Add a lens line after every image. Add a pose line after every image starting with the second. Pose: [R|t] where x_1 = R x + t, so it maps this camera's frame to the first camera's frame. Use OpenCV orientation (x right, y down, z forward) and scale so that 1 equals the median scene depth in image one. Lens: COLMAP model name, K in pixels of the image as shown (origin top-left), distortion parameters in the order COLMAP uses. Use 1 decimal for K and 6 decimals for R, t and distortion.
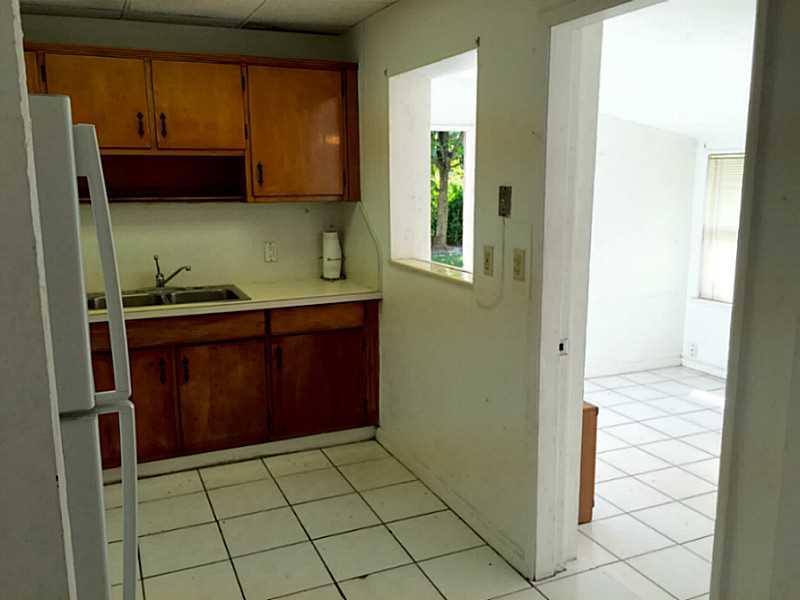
lens RADIAL K [[680.1, 0, 397.5], [0, 680.1, 294.9], [0, 0, 1]] dist [0.069734, -0.081682]
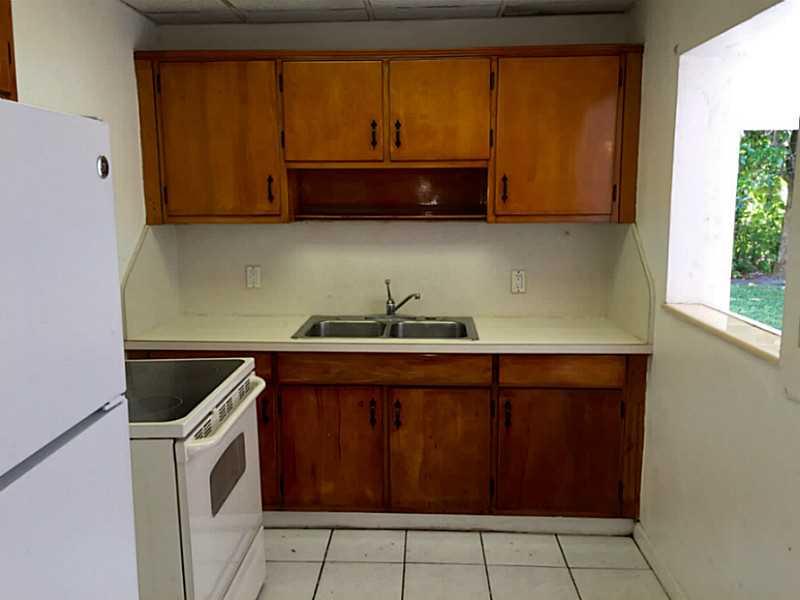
lens RADIAL K [[680.1, 0, 397.5], [0, 680.1, 294.9], [0, 0, 1]] dist [0.069734, -0.081682]
pose [[0.897002, 0.067917, -0.436778, 0.052460], [-0.077463, 0.996987, -0.004058, -0.035332], [0.435186, 0.037474, 0.899560, 0.206008]]
